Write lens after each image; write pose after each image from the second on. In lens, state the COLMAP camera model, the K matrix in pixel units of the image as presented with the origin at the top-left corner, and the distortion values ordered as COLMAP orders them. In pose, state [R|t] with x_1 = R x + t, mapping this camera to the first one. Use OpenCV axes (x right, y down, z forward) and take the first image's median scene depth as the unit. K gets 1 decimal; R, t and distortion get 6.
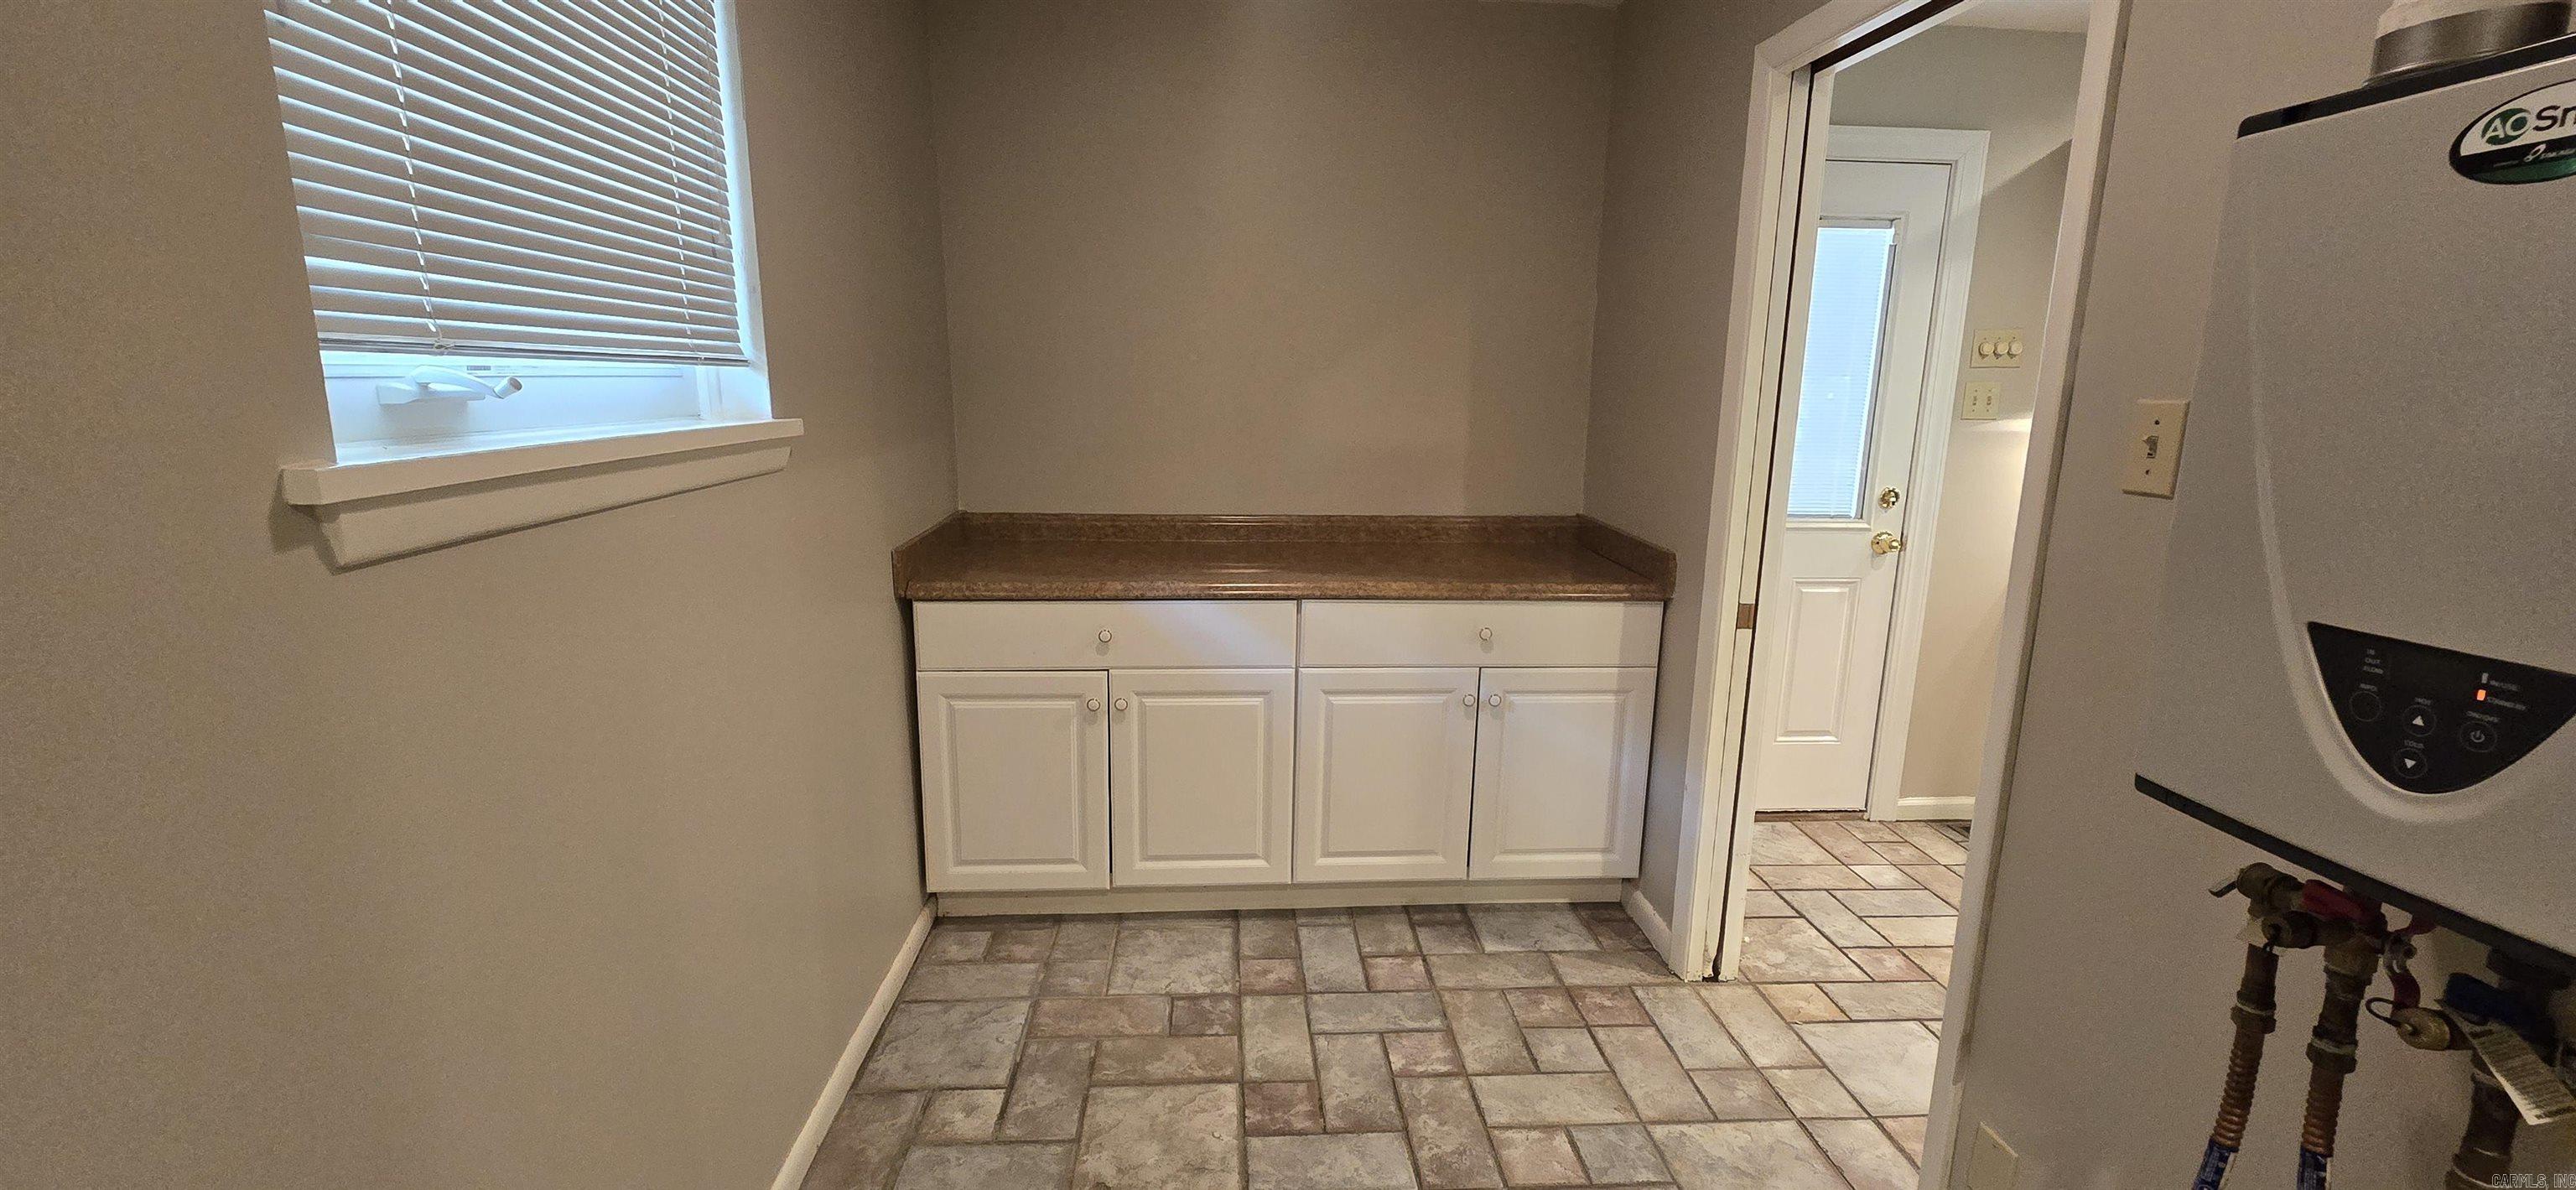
lens RADIAL K [[1046.9, 0, 1289.6], [0, 1046.9, 598.1], [0, 0, 1]] dist [-0.008919, 0.002222]
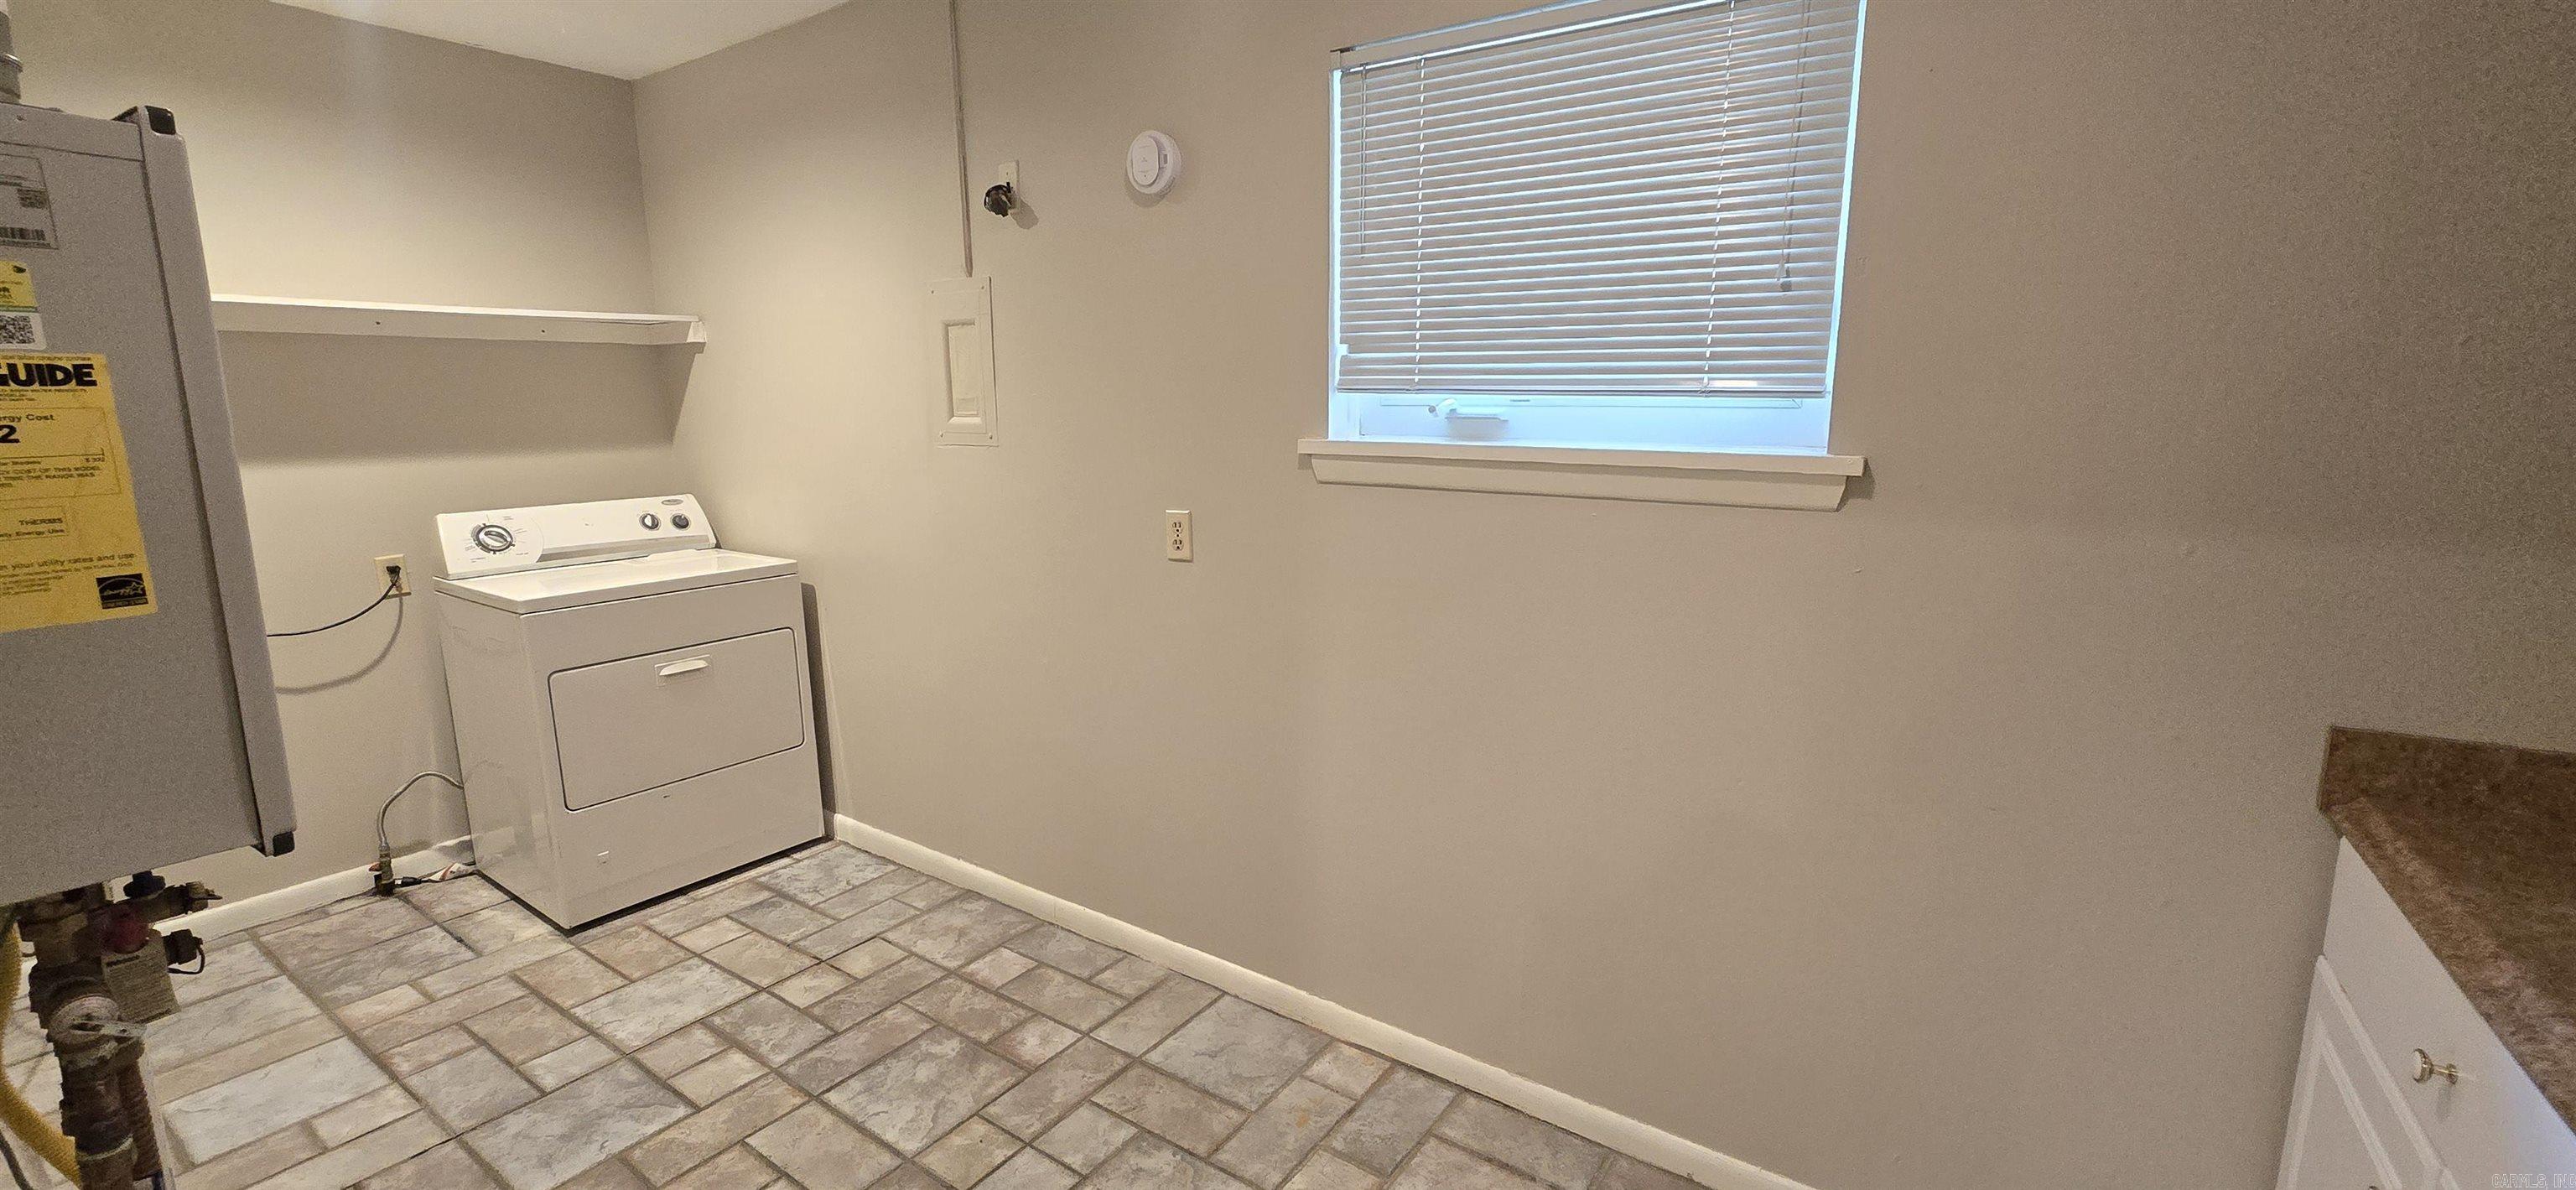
lens RADIAL K [[1046.9, 0, 1291.1], [0, 1046.9, 590.7], [0, 0, 1]] dist [-0.008919, 0.002222]
pose [[-0.632133, 0.115065, -0.766269, 0.898234], [-0.172859, 0.943050, 0.284210, -0.407899], [0.755333, 0.312115, -0.576243, 2.098930]]
